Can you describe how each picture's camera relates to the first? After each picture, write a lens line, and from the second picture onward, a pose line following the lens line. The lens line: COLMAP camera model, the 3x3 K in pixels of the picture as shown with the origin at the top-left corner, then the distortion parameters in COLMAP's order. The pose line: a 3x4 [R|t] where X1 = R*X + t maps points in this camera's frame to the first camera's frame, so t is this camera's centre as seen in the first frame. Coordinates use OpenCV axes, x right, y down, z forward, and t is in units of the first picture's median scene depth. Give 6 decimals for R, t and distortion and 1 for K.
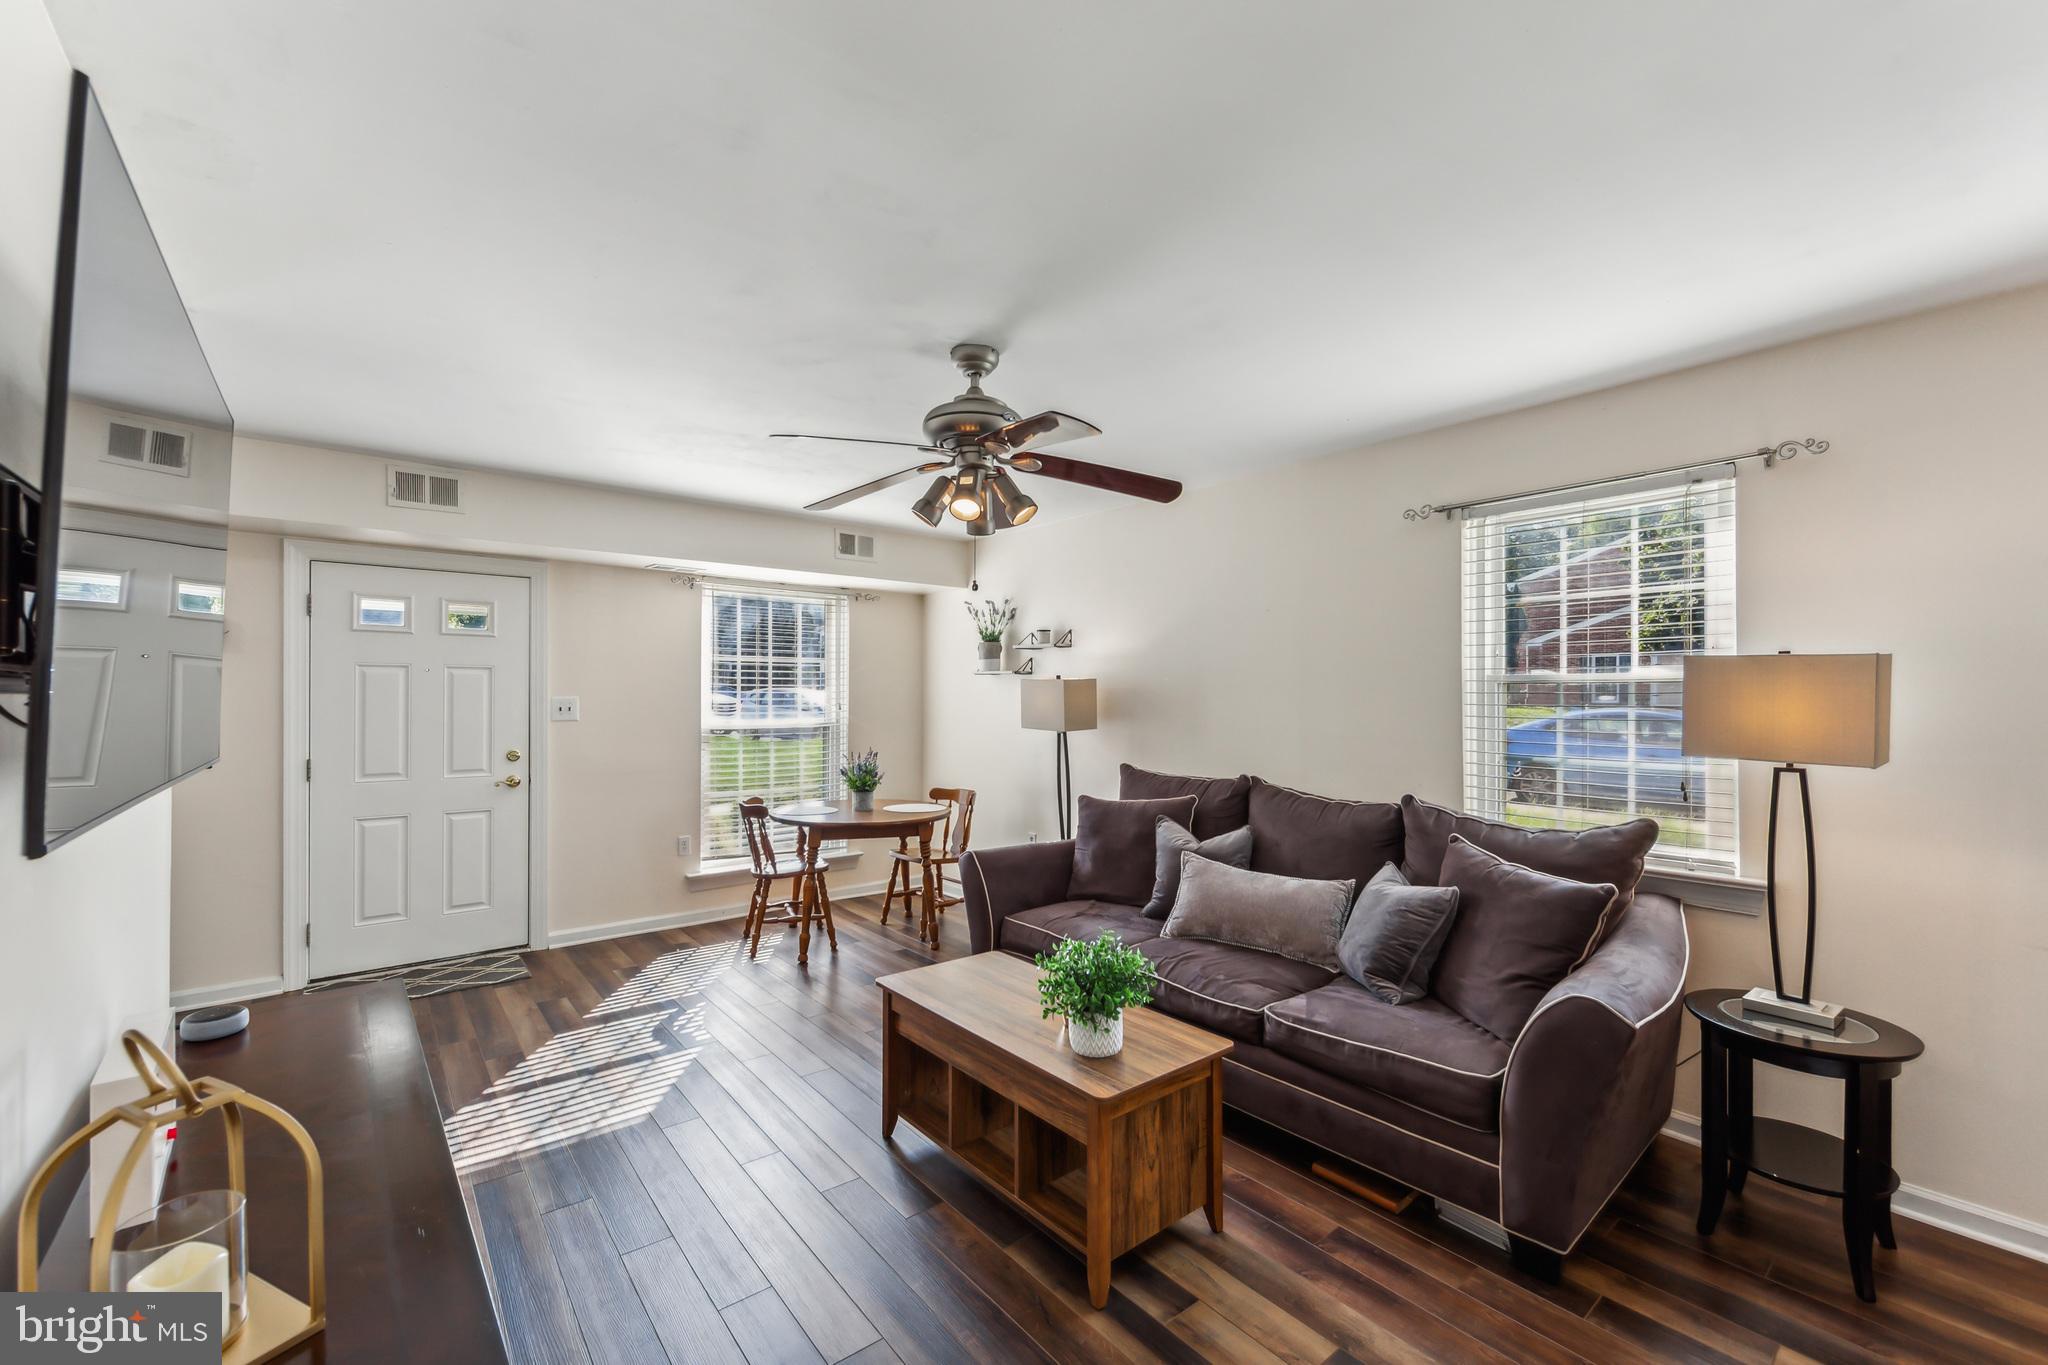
lens RADIAL K [[808.1, 0, 1026.0], [0, 808.1, 694.6], [0, 0, 1]] dist [-0.001640, -0.001349]
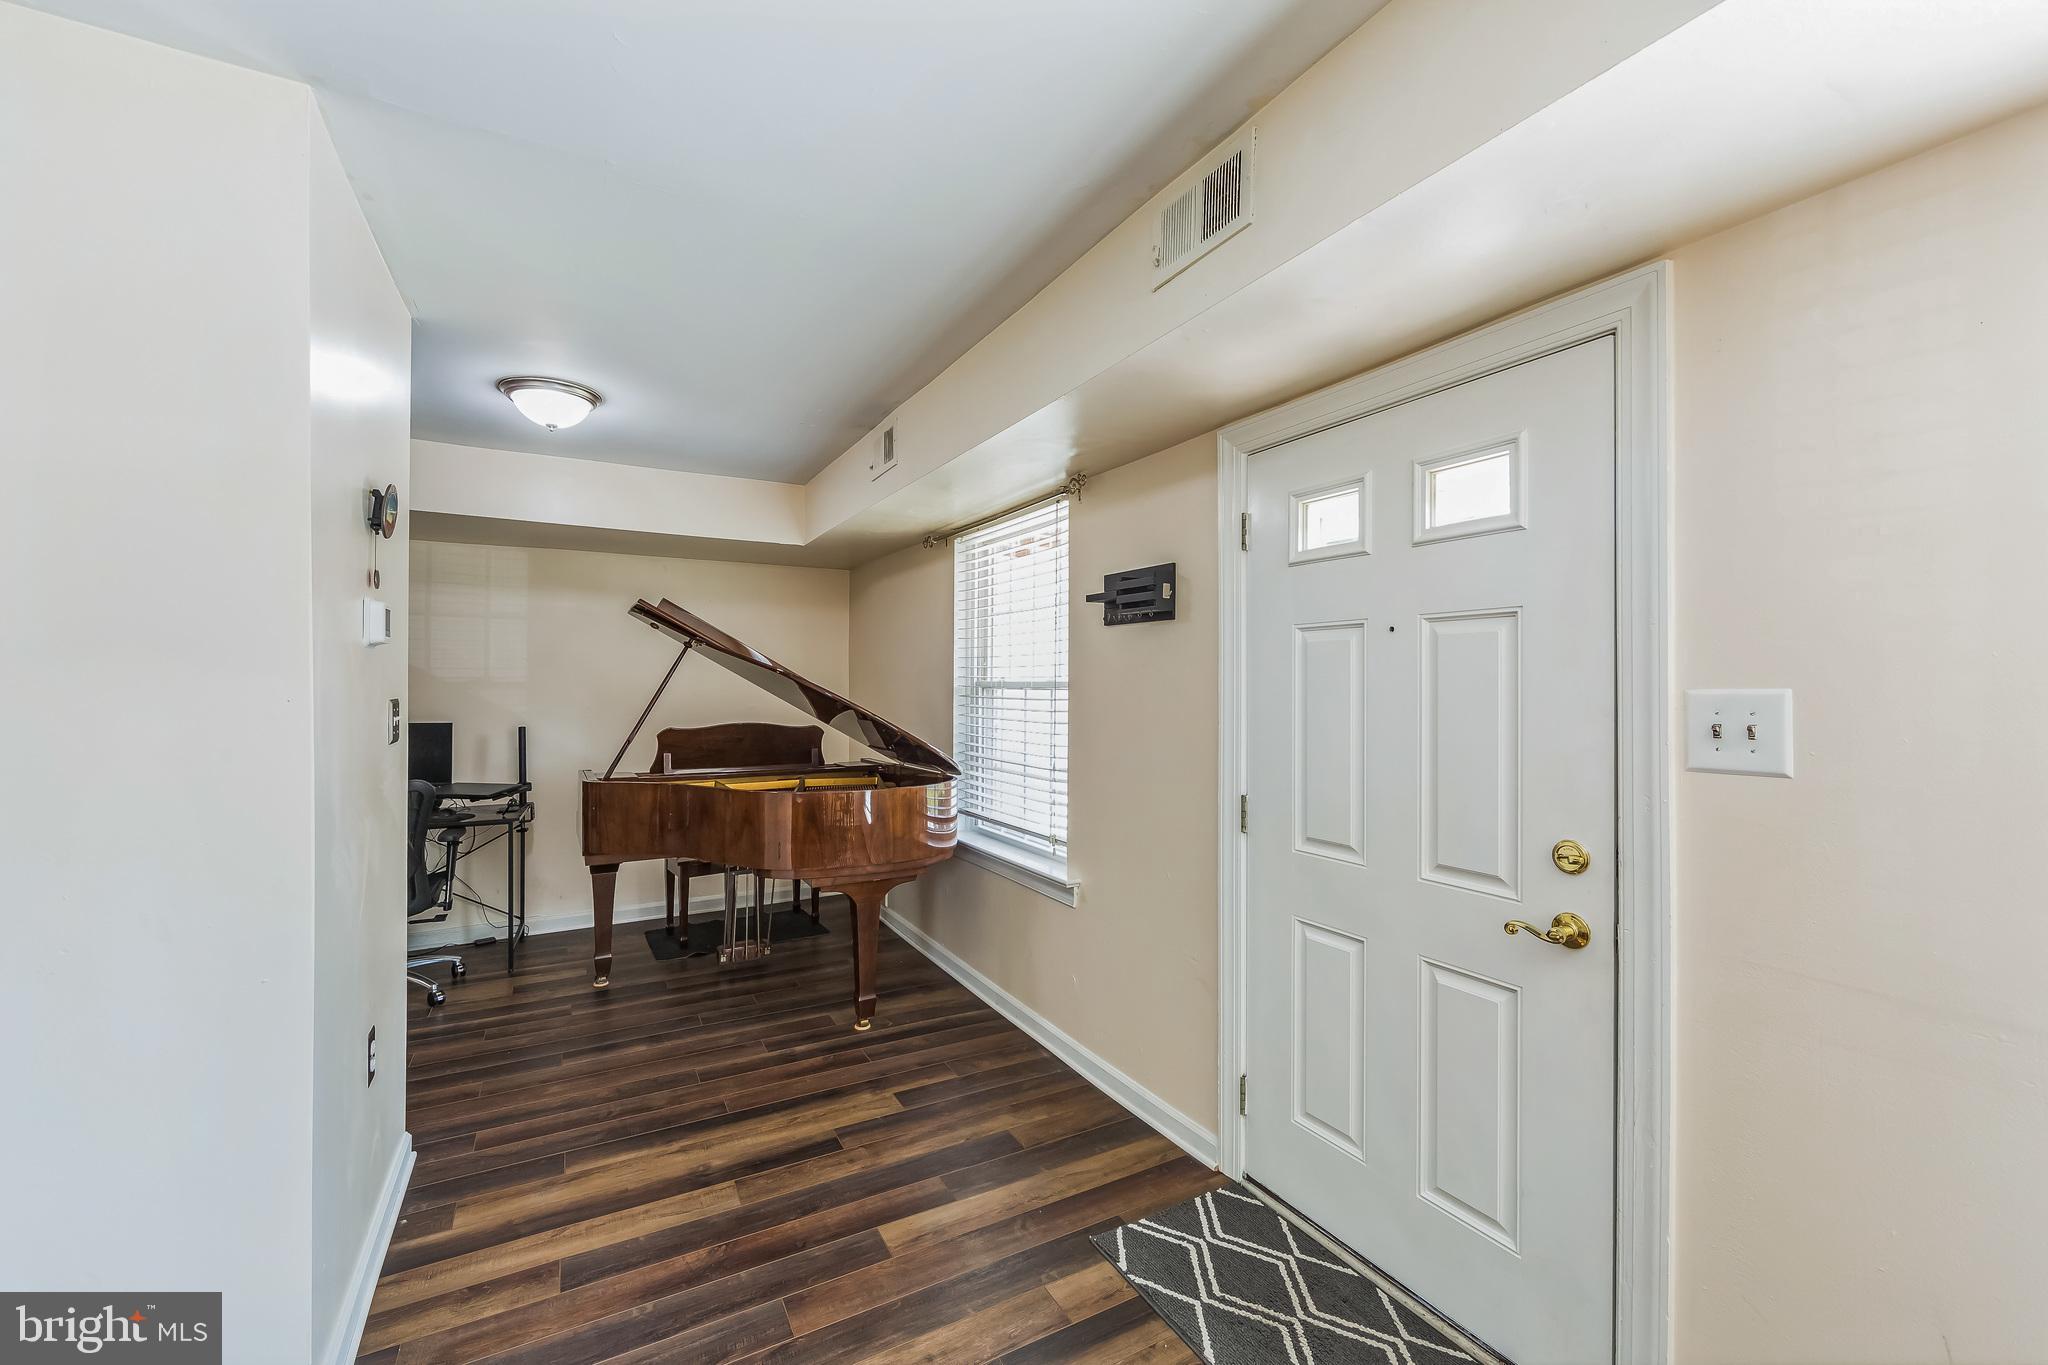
lens RADIAL K [[808.1, 0, 1021.3], [0, 808.1, 689.0], [0, 0, 1]] dist [-0.001640, -0.001349]
pose [[-0.170379, -0.000922, -0.985378, -0.248702], [-0.000004, 1.000000, -0.000935, 0.002934], [0.985379, -0.000155, -0.170379, 0.821500]]
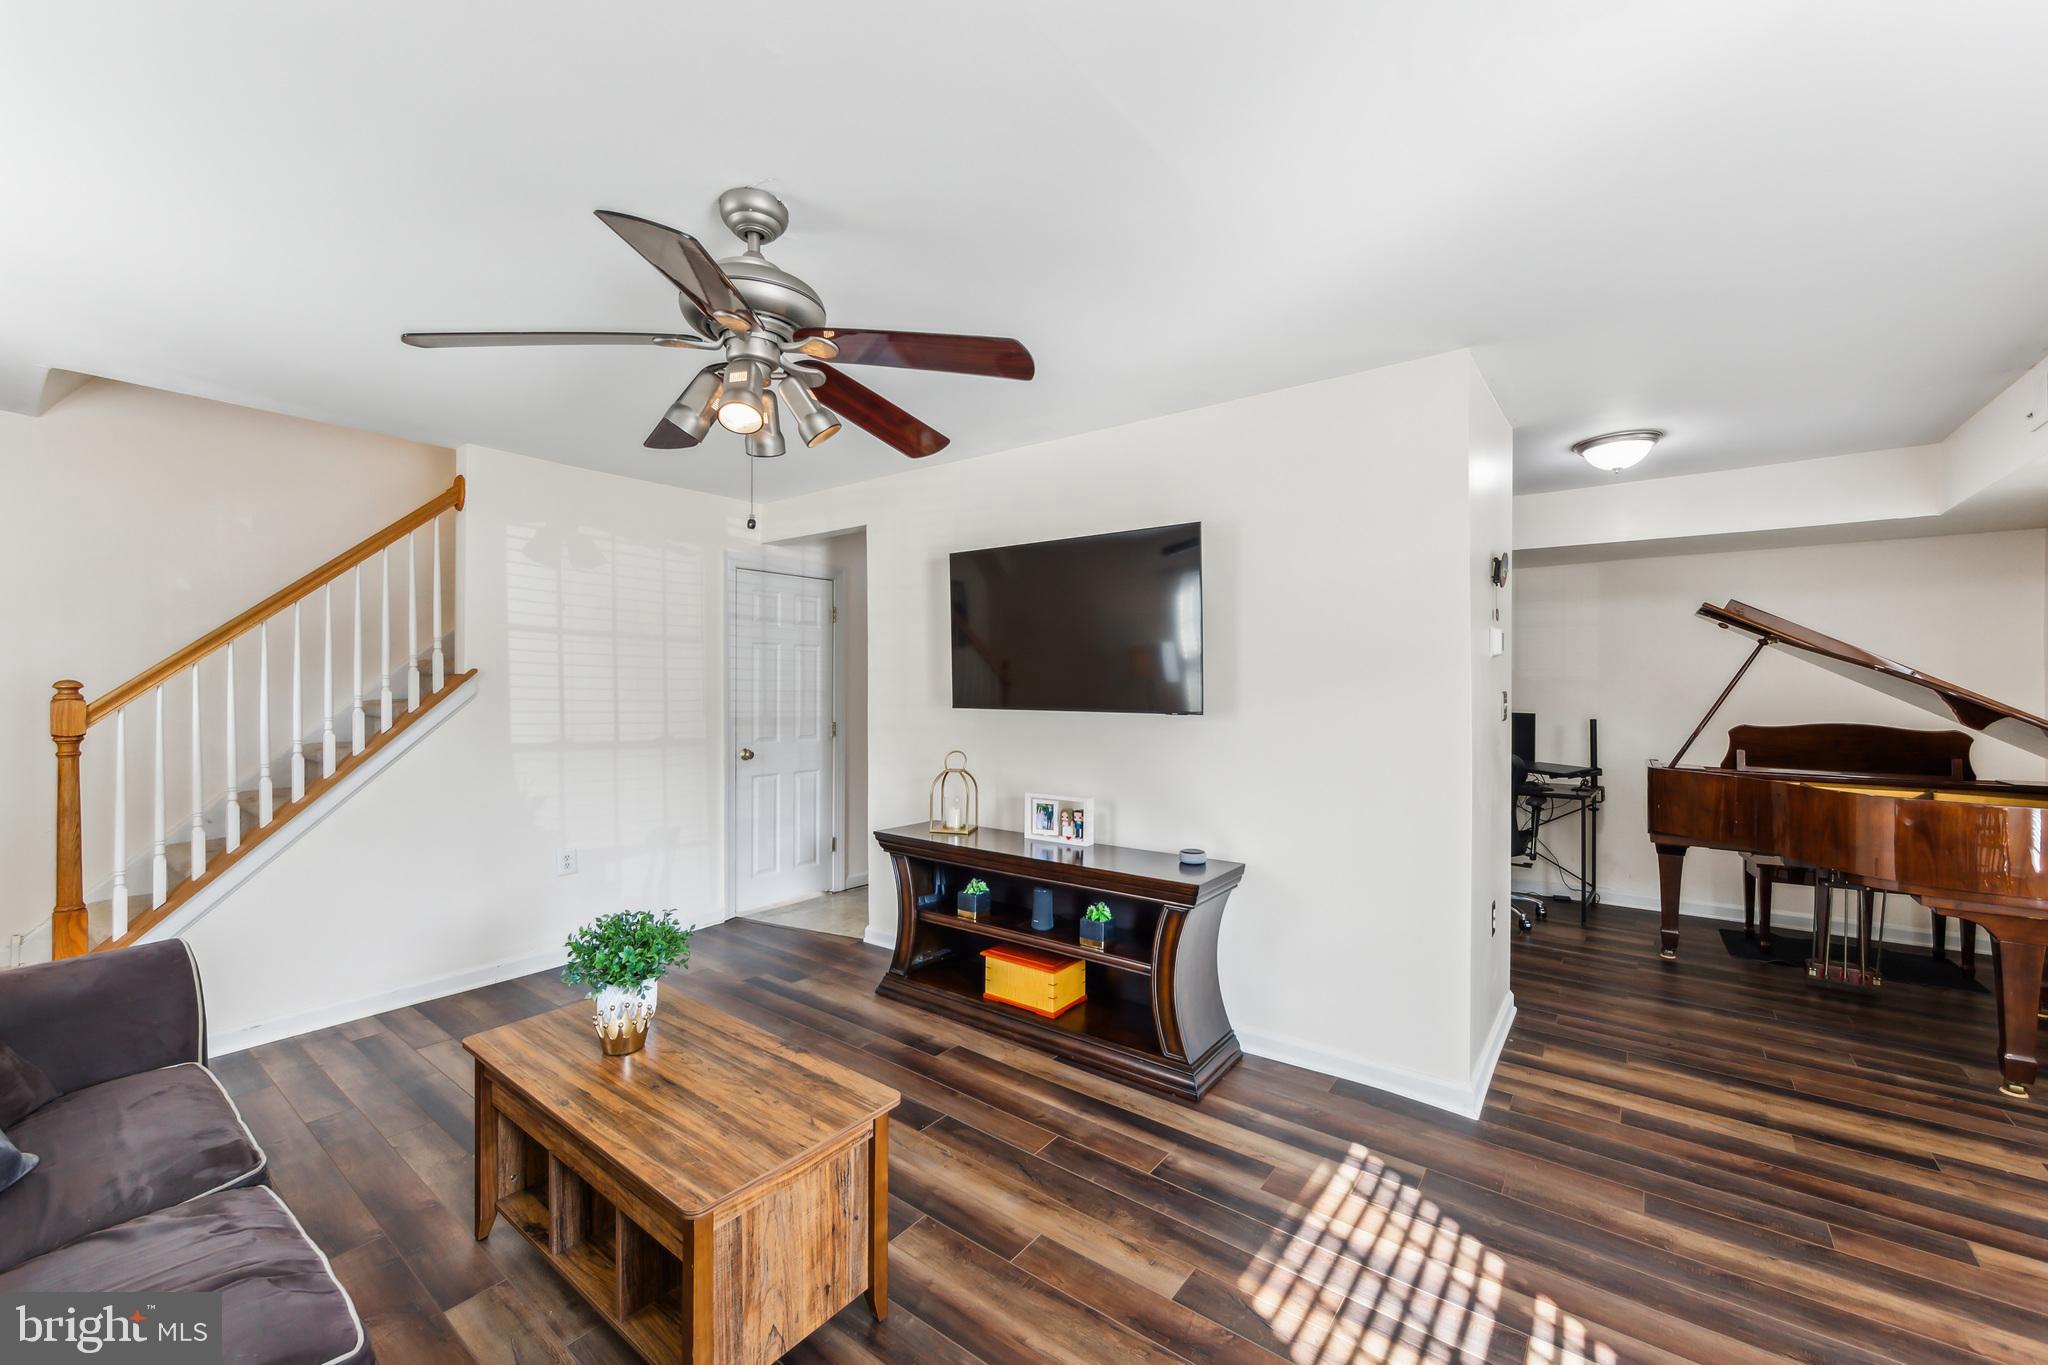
lens RADIAL K [[808.1, 0, 1038.4], [0, 808.1, 676.4], [0, 0, 1]] dist [-0.001640, -0.001349]
pose [[-0.970856, -0.009165, -0.239490, -0.078113], [-0.006525, 0.999909, -0.011813, 0.006685], [0.239577, -0.009906, -0.970827, 0.974927]]
